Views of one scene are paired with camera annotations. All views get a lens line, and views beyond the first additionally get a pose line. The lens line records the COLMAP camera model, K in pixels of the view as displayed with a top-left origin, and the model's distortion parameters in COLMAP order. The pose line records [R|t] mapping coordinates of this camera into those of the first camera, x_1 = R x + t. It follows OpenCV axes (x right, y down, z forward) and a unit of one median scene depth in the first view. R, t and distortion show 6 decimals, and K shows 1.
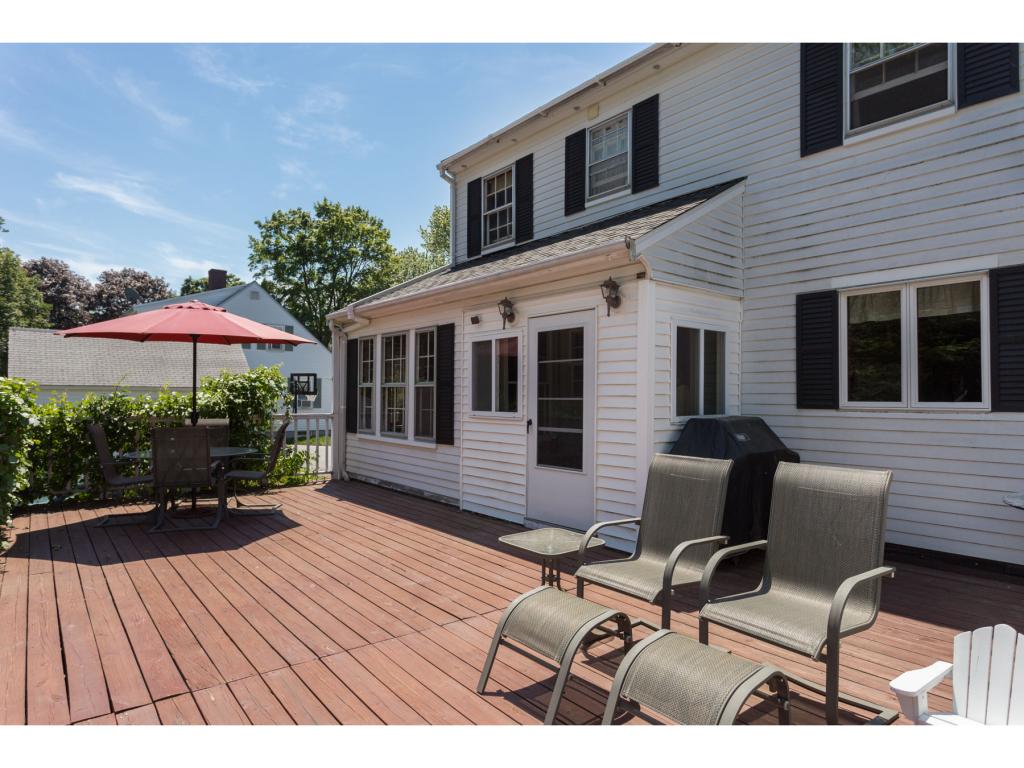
lens RADIAL K [[579.2, 0, 512.0], [0, 579.2, 384.0], [0, 0, 1]] dist [-0.006704, -0.001057]
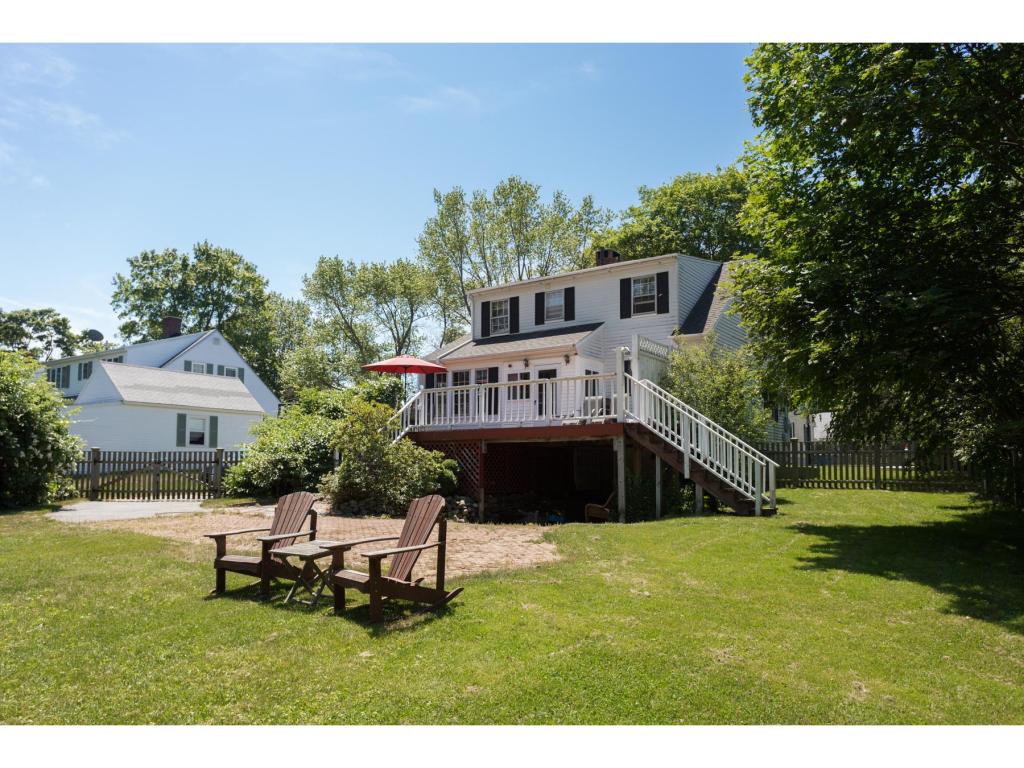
lens RADIAL K [[732.1, 0, 512.0], [0, 732.1, 384.0], [0, 0, 1]] dist [0.004759, 0.000976]
pose [[0.966748, 0.030838, 0.253865, -0.860397], [-0.005123, 0.994839, -0.101341, 0.298262], [-0.255680, 0.096670, 0.961916, -2.122740]]
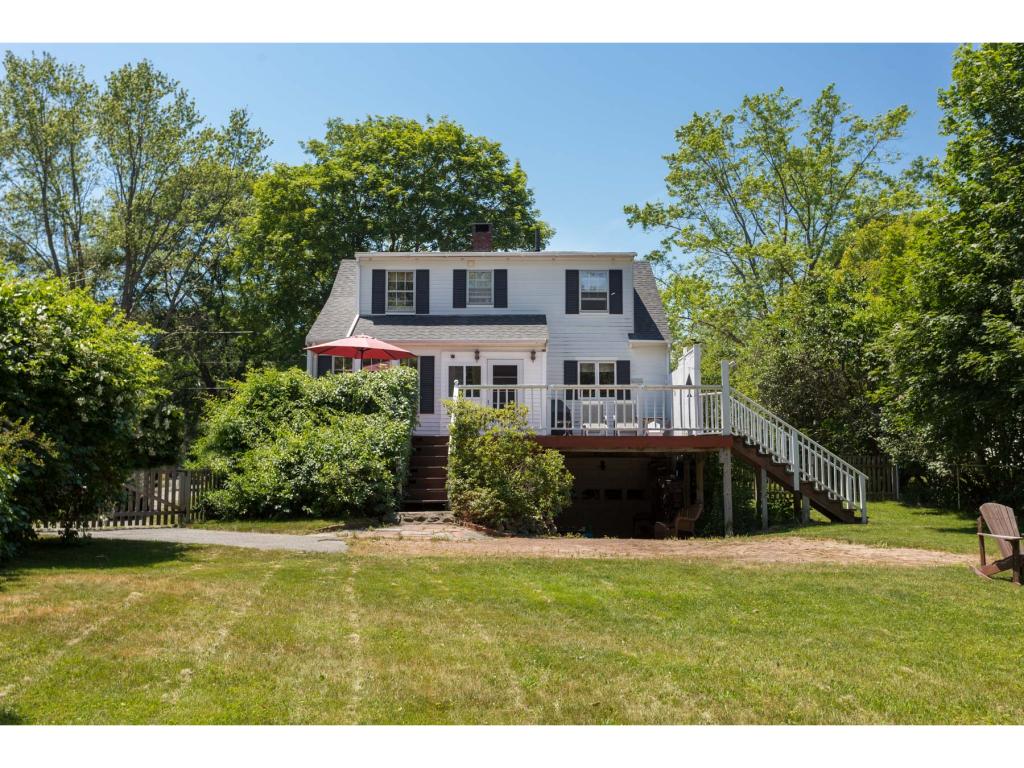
lens RADIAL K [[972.5, 0, 512.0], [0, 972.5, 384.0], [0, 0, 1]] dist [-0.000636, -0.004017]
pose [[0.645537, 0.073948, 0.760141, -2.612106], [-0.014756, 0.996323, -0.084392, 0.292506], [-0.763587, 0.043262, 0.644255, -1.501674]]
